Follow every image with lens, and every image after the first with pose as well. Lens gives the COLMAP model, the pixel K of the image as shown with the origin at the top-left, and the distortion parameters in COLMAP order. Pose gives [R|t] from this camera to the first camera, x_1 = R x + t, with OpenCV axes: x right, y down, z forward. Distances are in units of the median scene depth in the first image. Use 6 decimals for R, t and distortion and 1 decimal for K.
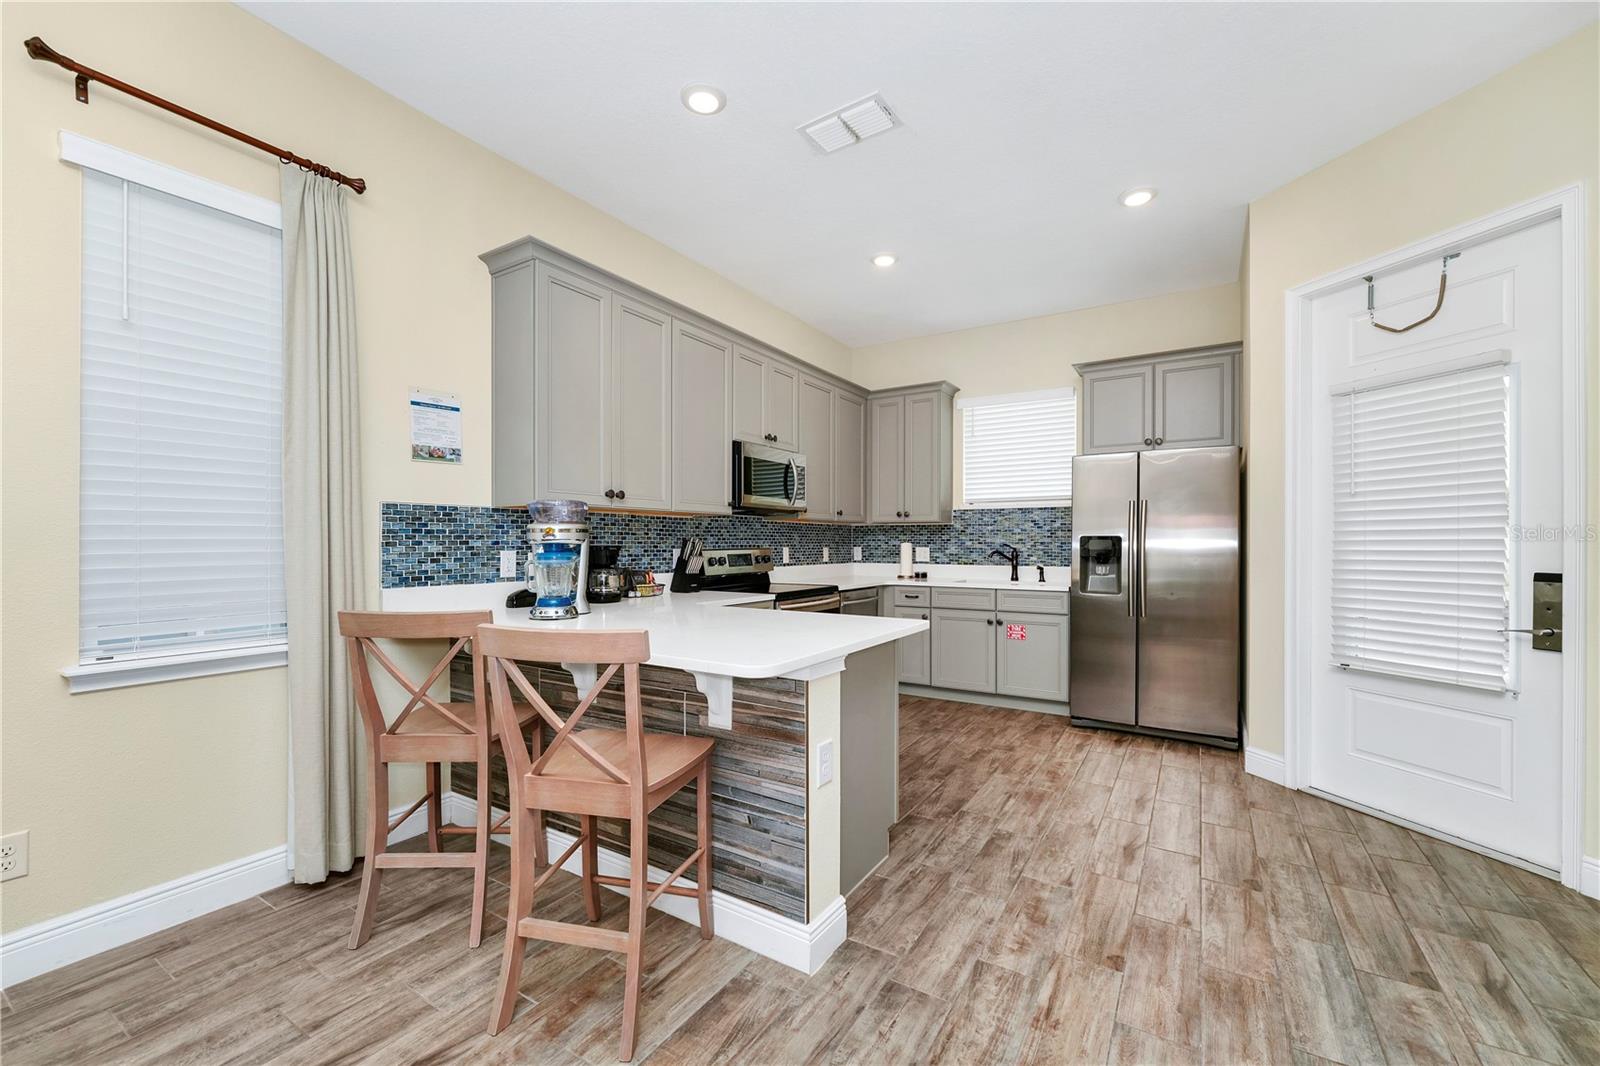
lens RADIAL K [[643.5, 0, 802.6], [0, 643.5, 542.6], [0, 0, 1]] dist [-0.000580, -0.000017]
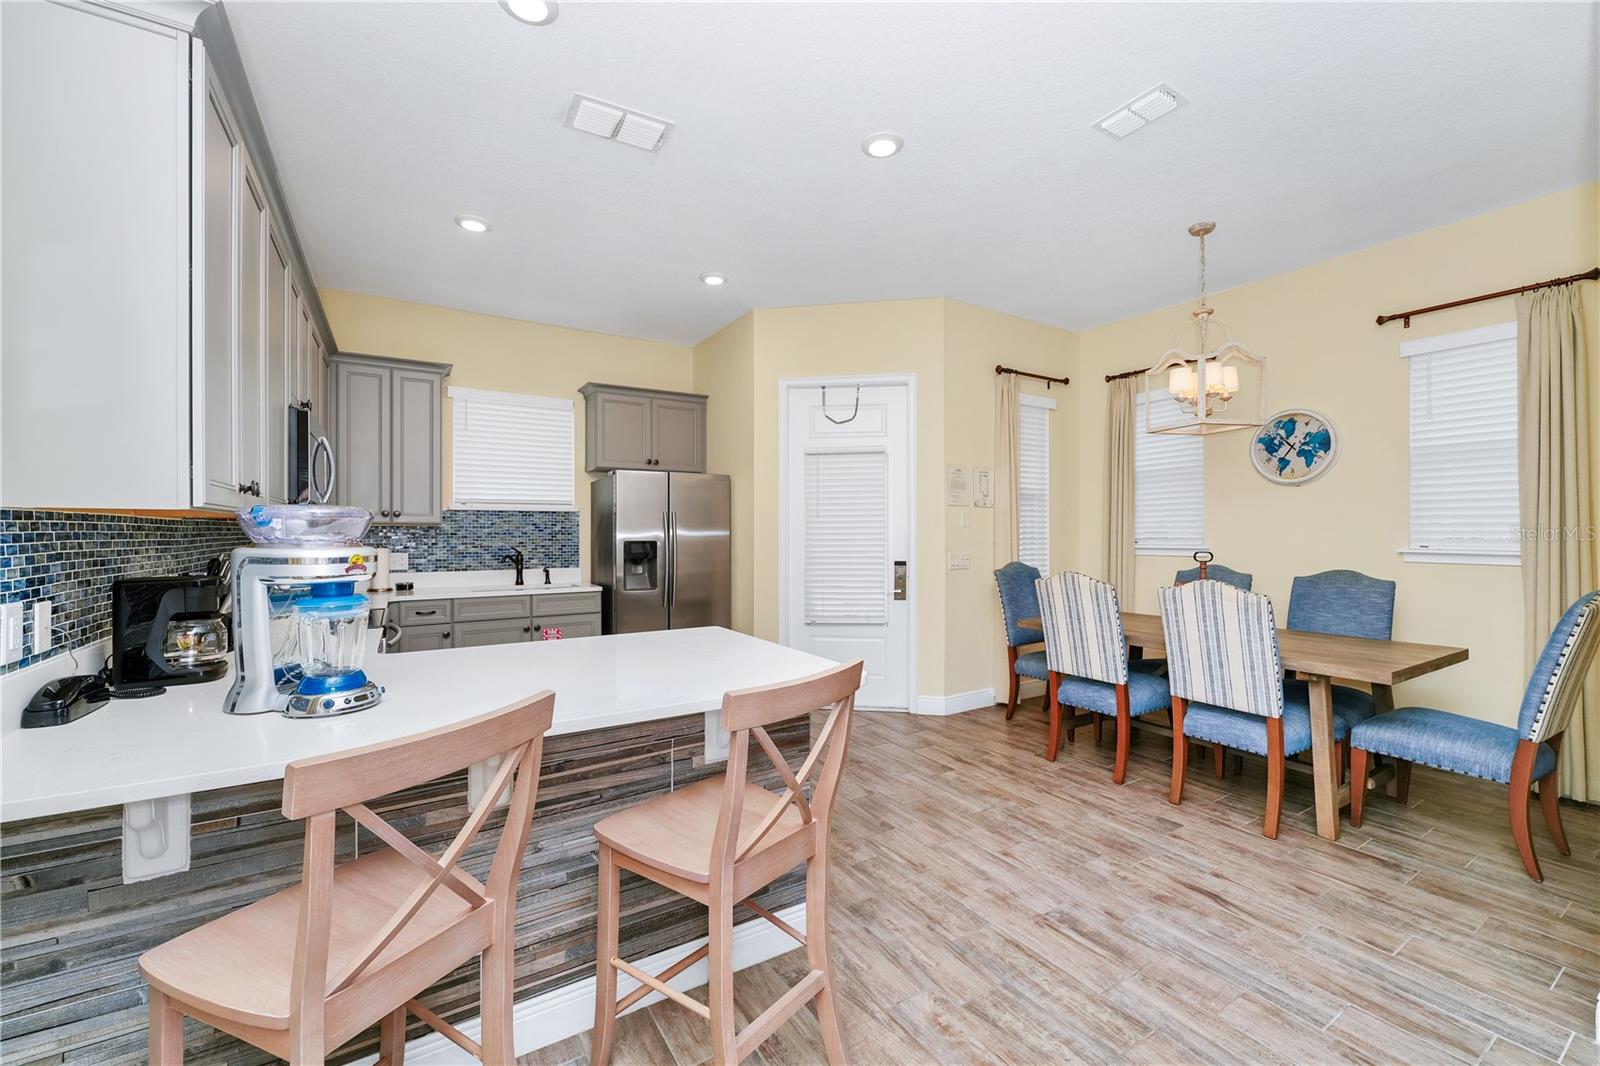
lens RADIAL K [[645.4, 0, 800.1], [0, 645.4, 532.2], [0, 0, 1]] dist [-0.001792, 0.000820]
pose [[0.443771, -0.003321, 0.896134, -0.509059], [0.002553, 0.999994, 0.002442, -0.031397], [-0.896137, 0.001204, 0.443777, 0.250582]]
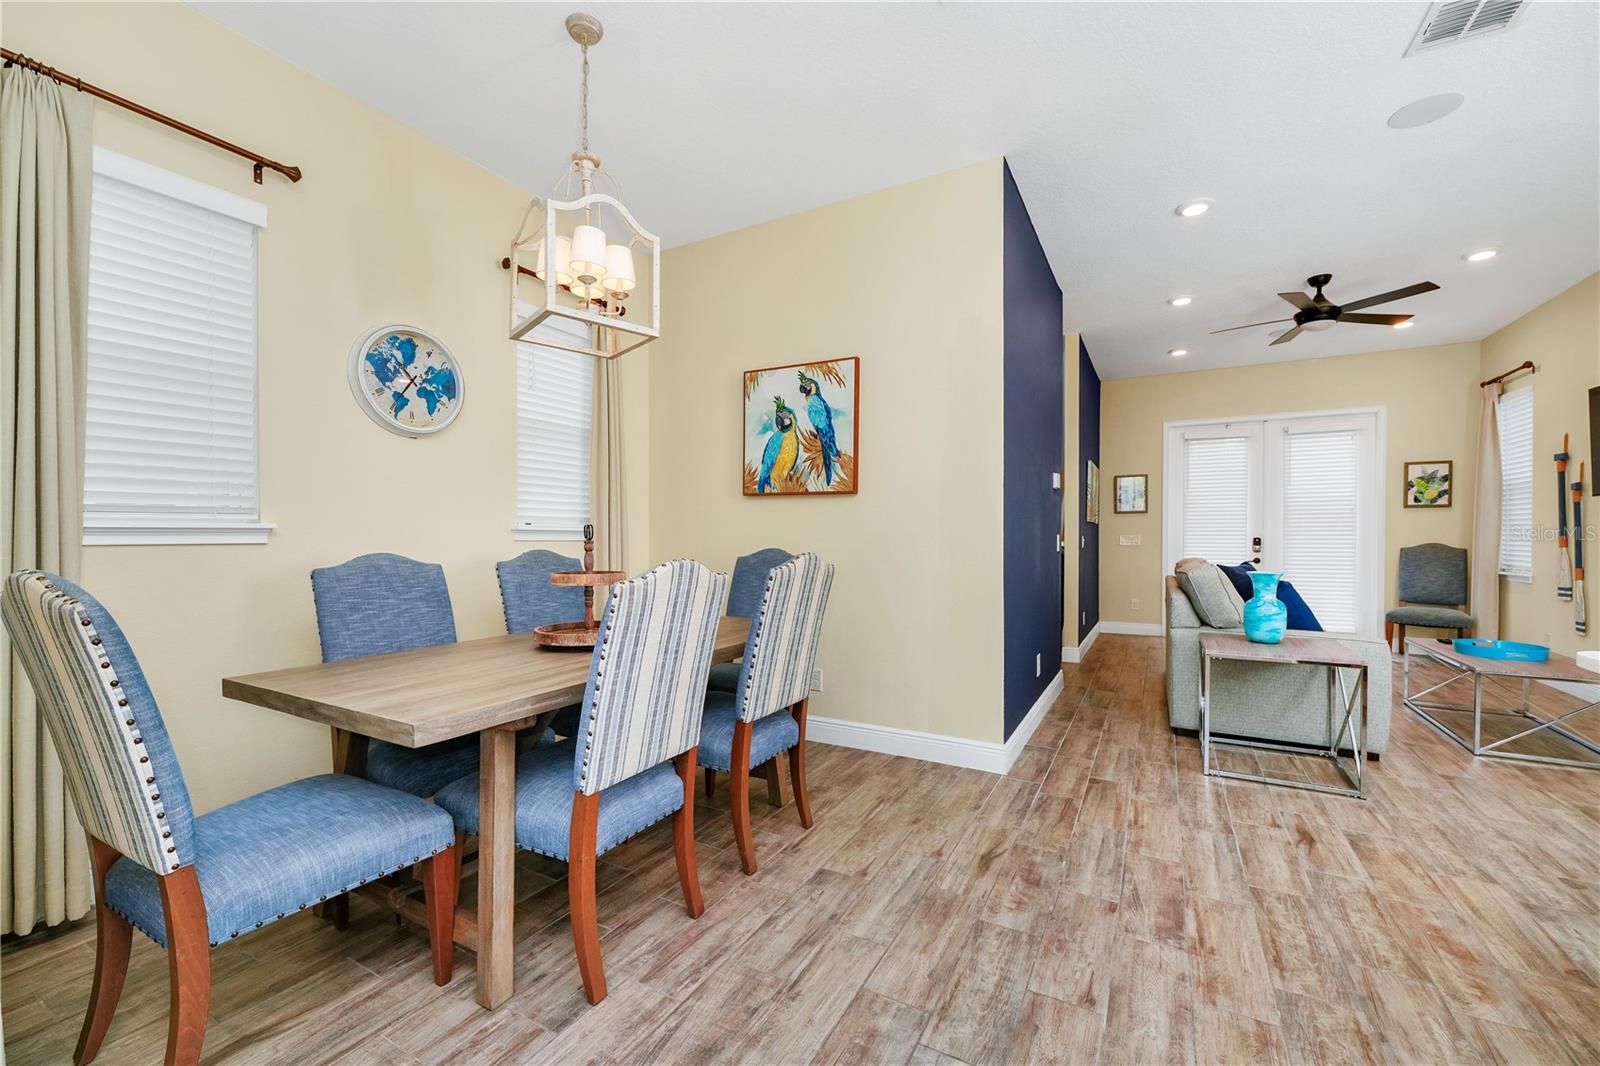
lens RADIAL K [[645.4, 0, 795.1], [0, 645.4, 546.3], [0, 0, 1]] dist [-0.001792, 0.000820]
pose [[-0.999050, -0.000428, -0.043573, 0.458310], [-0.001146, 0.999864, 0.016456, 0.012917], [0.043560, 0.016491, -0.998915, 0.791232]]
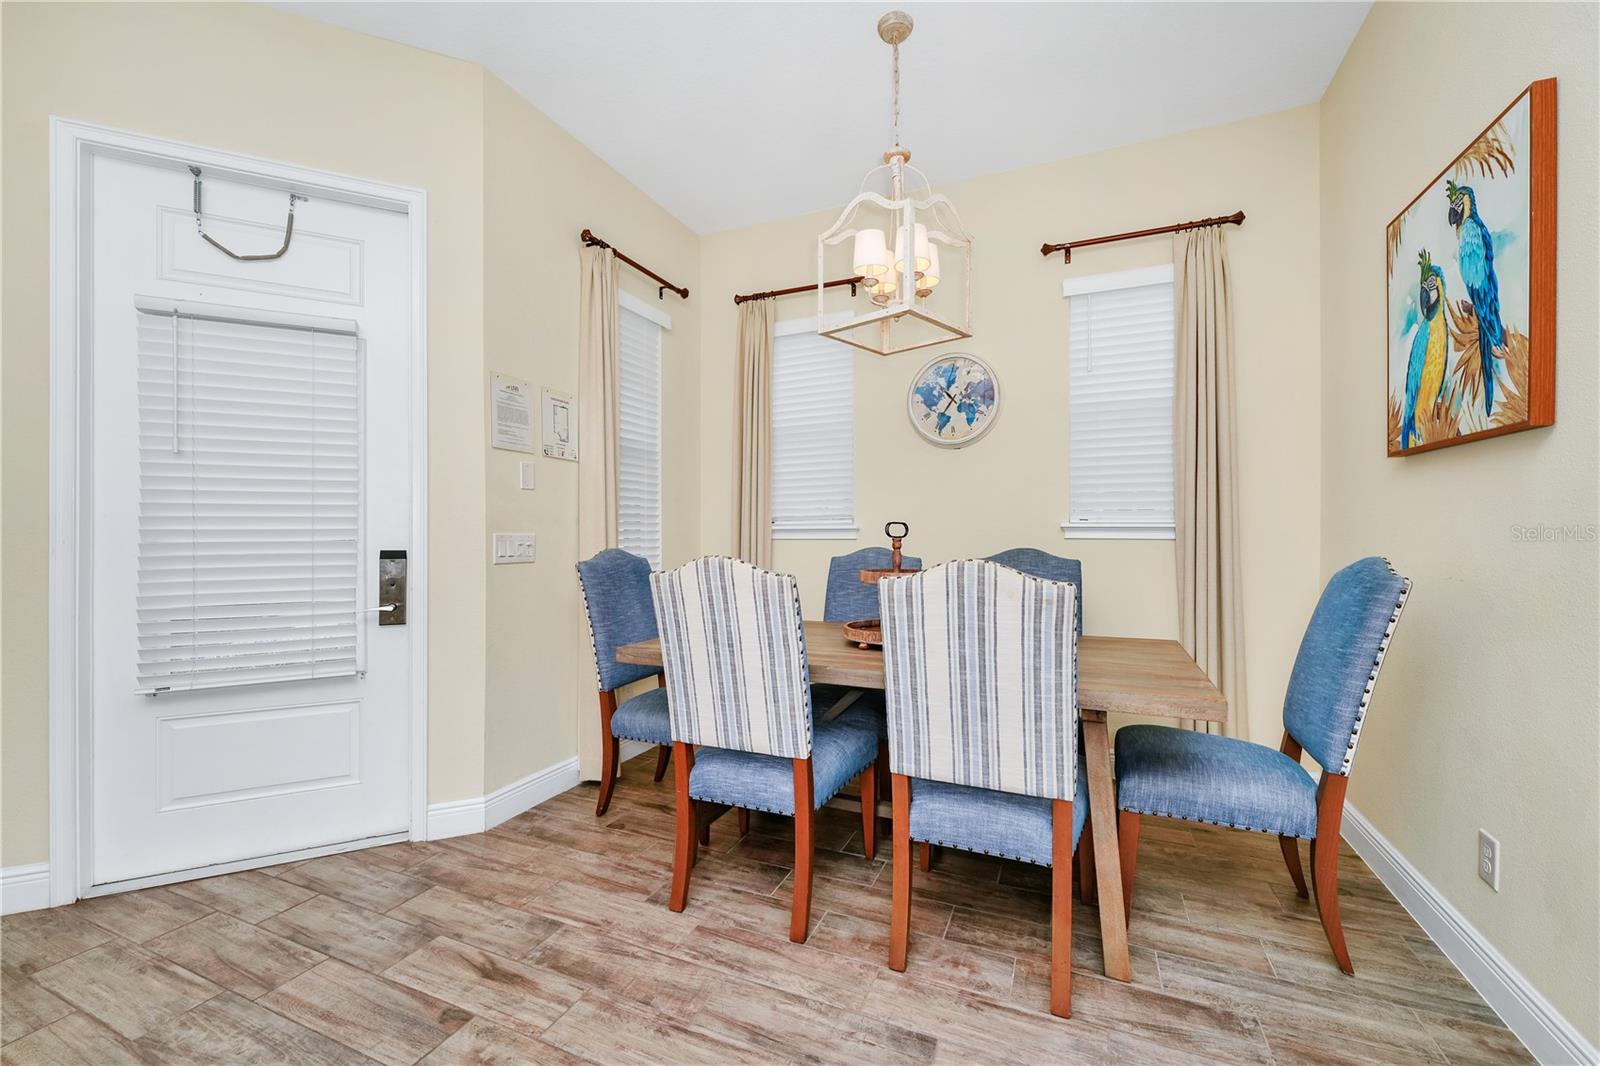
lens RADIAL K [[645.4, 0, 802.6], [0, 645.4, 535.2], [0, 0, 1]] dist [-0.001792, 0.000820]
pose [[-0.147041, -0.002116, 0.989128, 0.019275], [0.000444, 0.999997, 0.002205, 0.013511], [-0.989130, 0.000764, -0.147040, 0.323090]]
